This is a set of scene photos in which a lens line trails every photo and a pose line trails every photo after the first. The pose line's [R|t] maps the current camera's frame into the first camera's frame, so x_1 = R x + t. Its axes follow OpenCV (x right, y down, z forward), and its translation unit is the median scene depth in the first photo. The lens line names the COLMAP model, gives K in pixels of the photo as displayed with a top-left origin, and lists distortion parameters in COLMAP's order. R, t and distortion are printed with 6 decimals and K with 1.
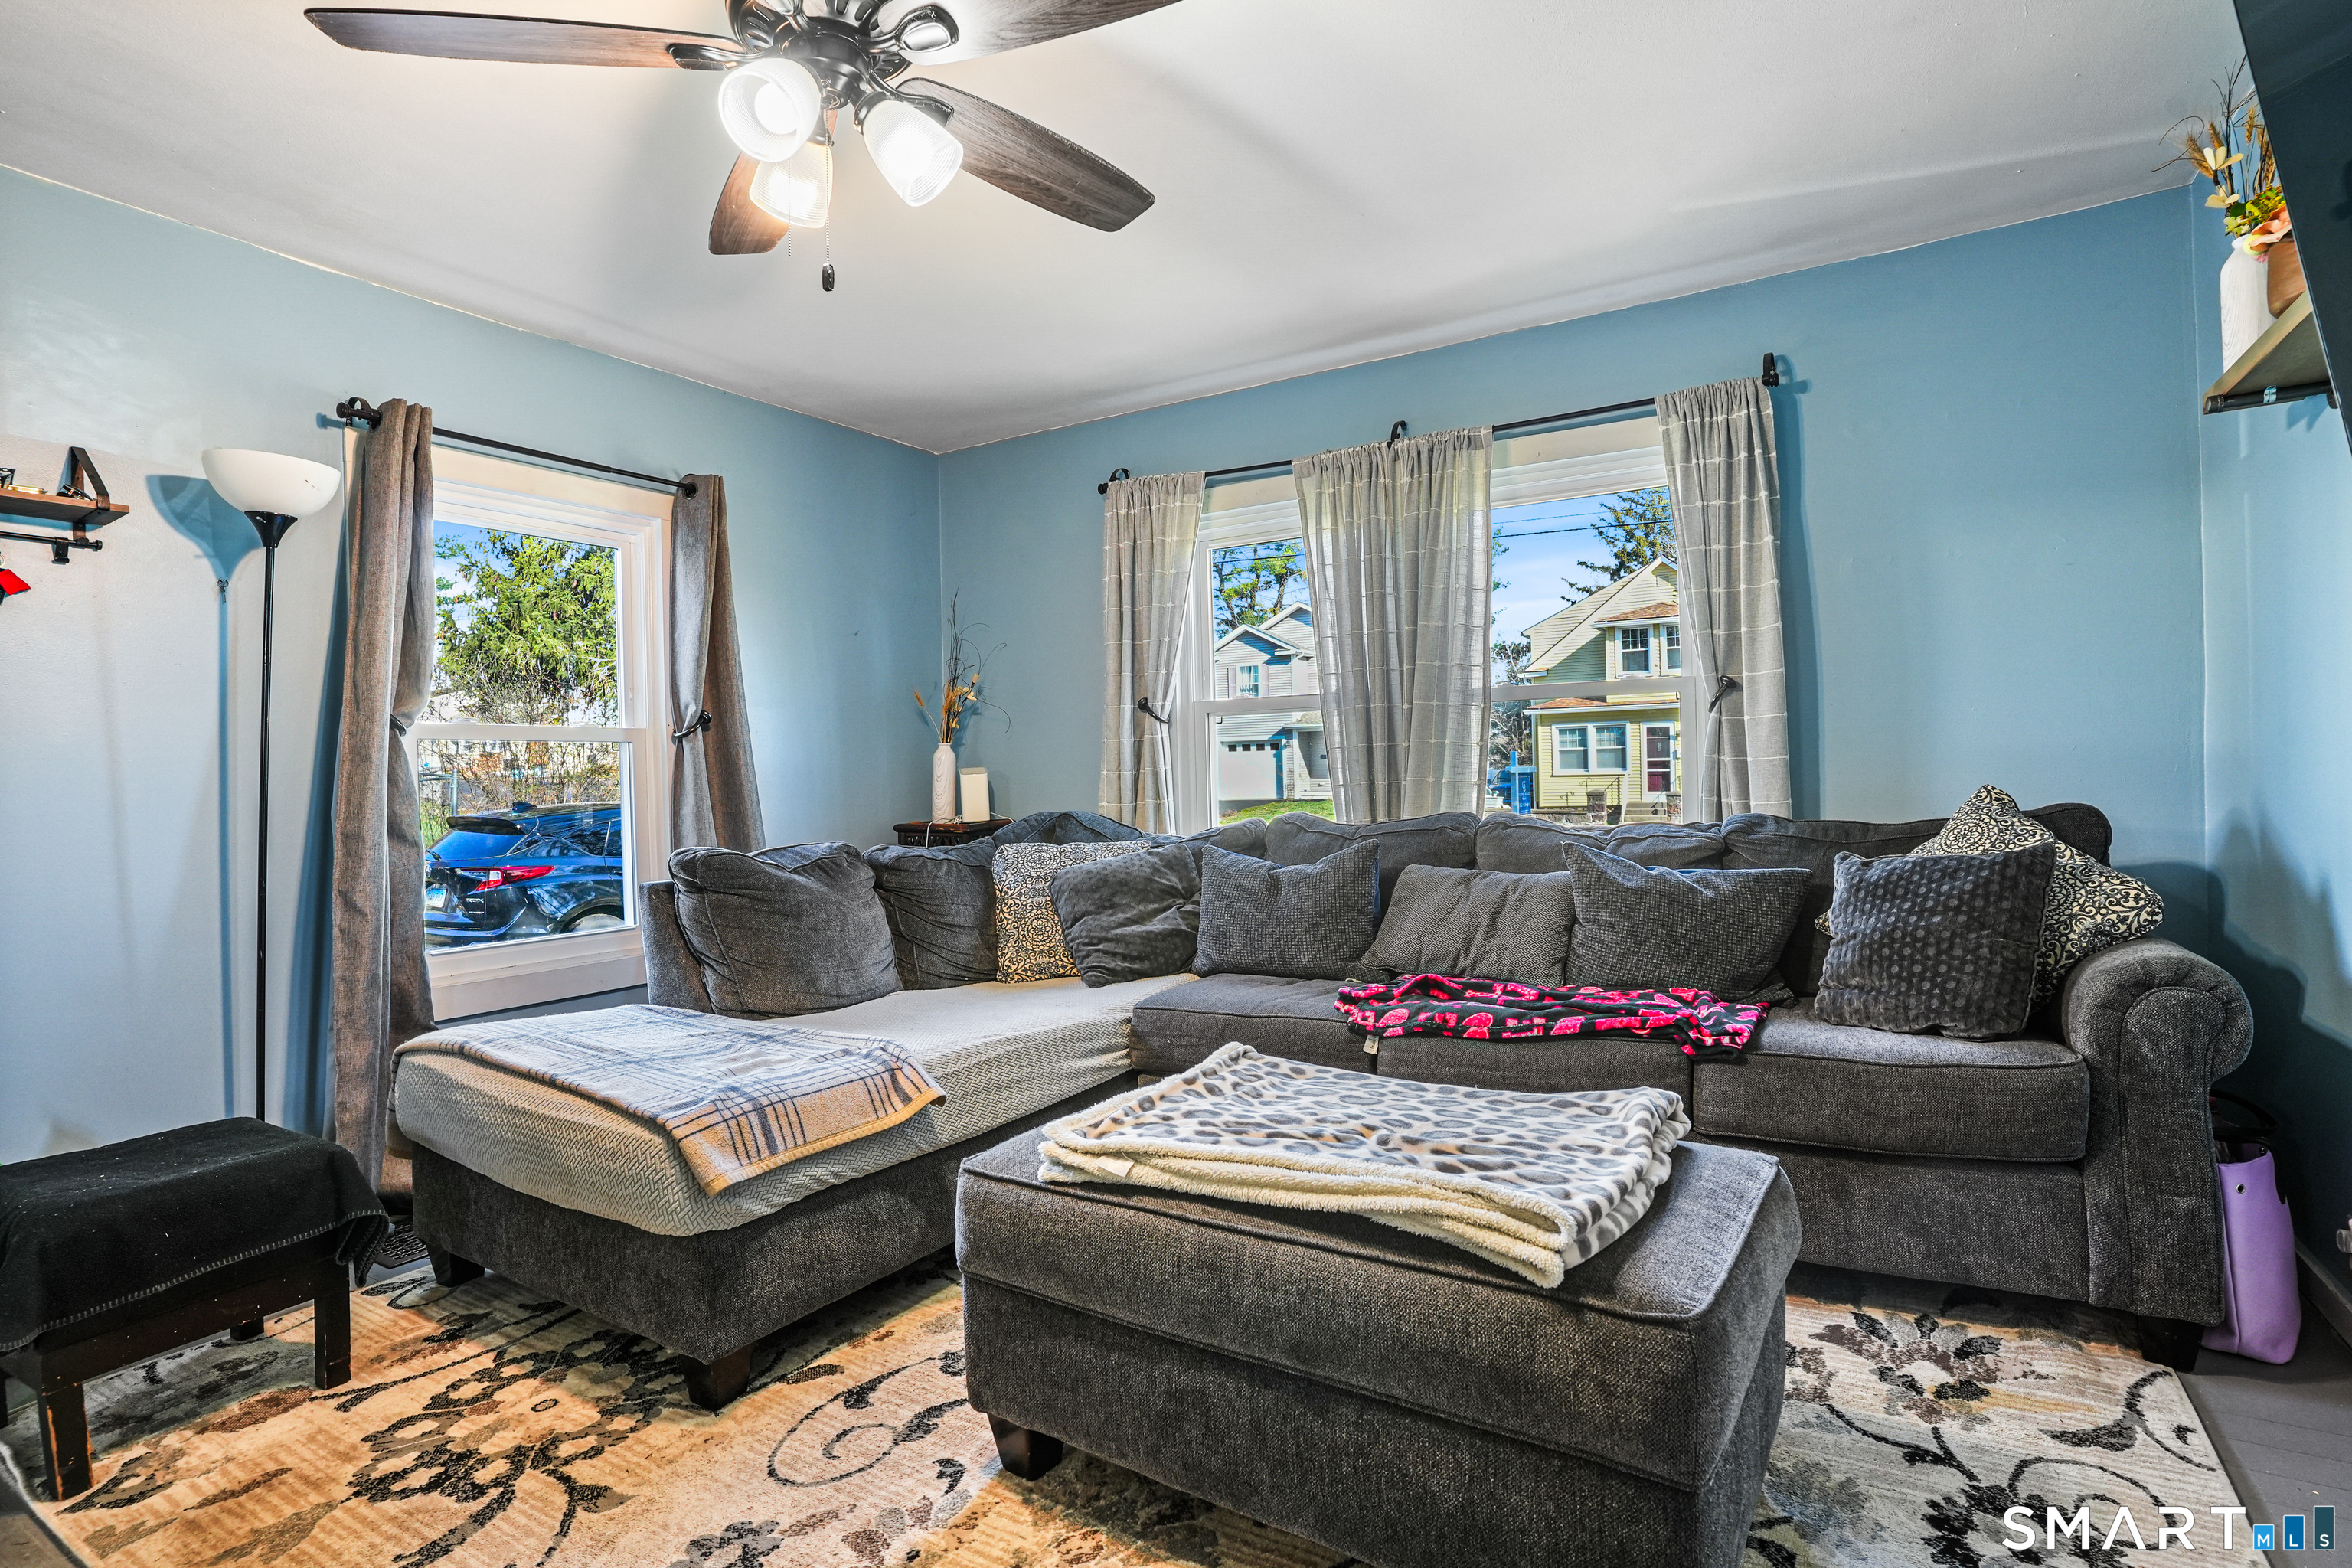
lens RADIAL K [[1161.9, 0, 1181.4], [0, 1161.9, 782.4], [0, 0, 1]] dist [-0.075176, 0.033259]
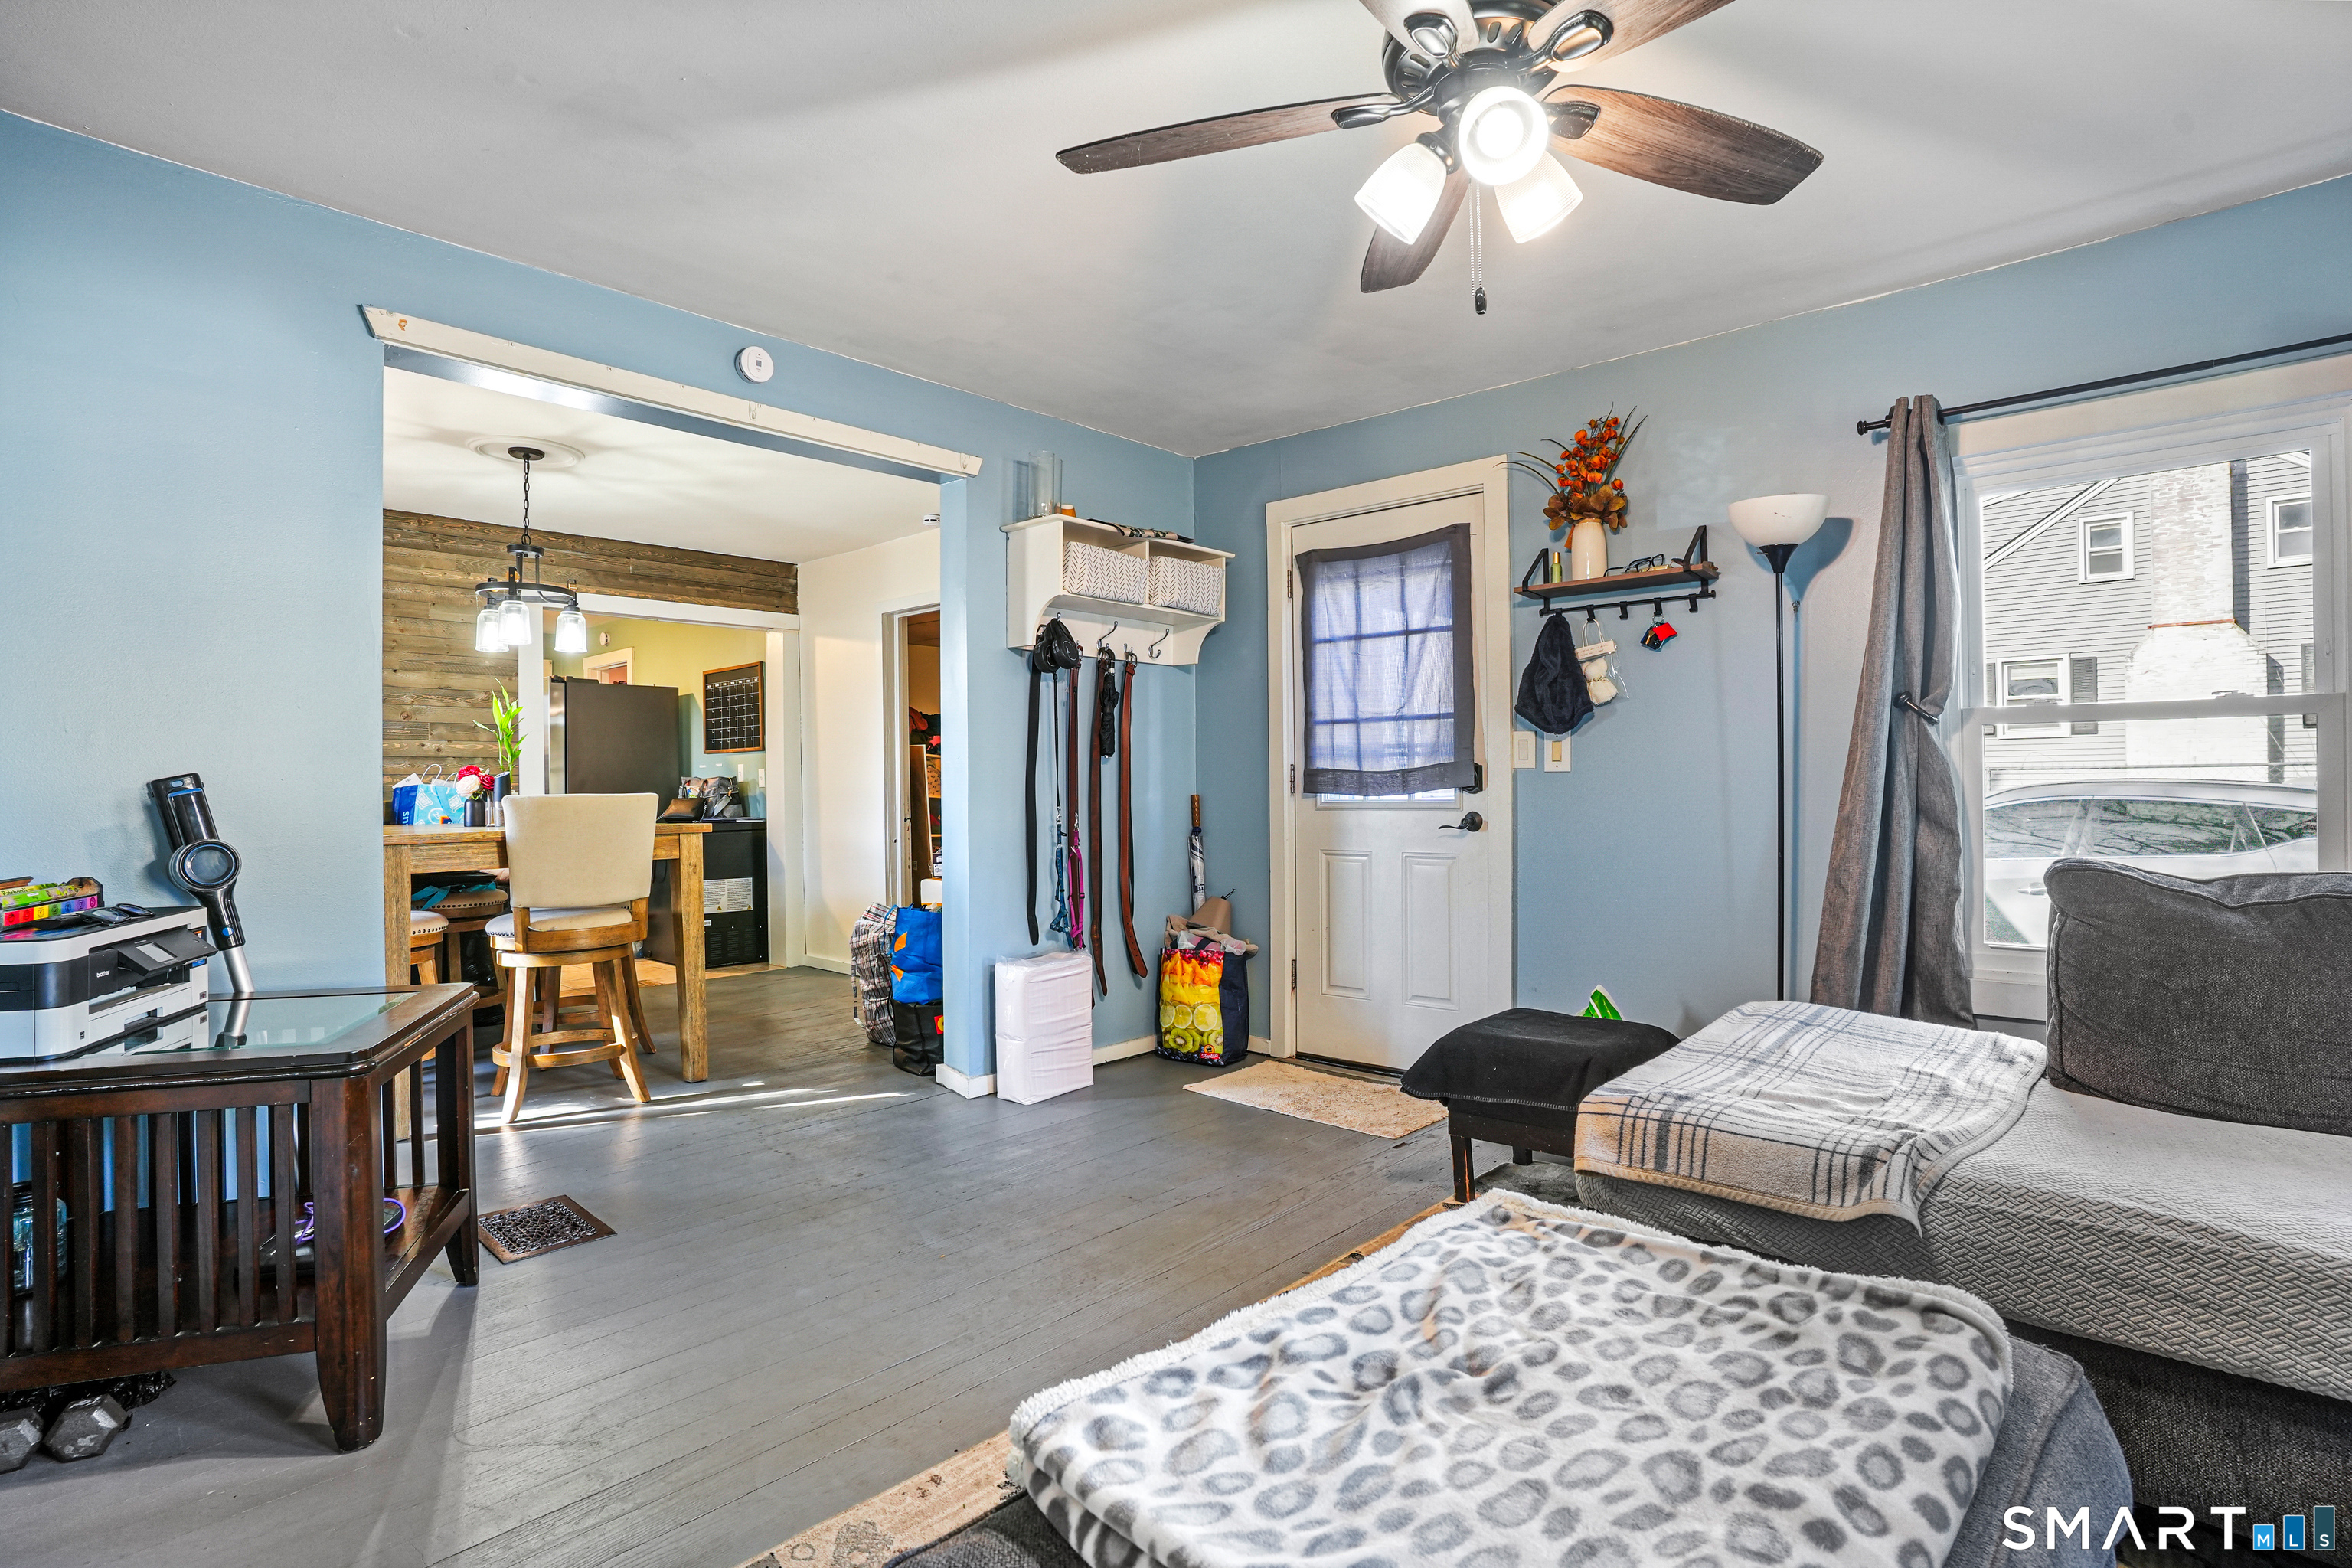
lens RADIAL K [[1161.9, 0, 1181.9], [0, 1161.9, 784.1], [0, 0, 1]] dist [-0.075176, 0.033259]
pose [[-0.185508, 0.025696, -0.982307, 0.498582], [0.008947, 0.999661, 0.024460, -0.020854], [0.982602, -0.004251, -0.185675, 0.600918]]
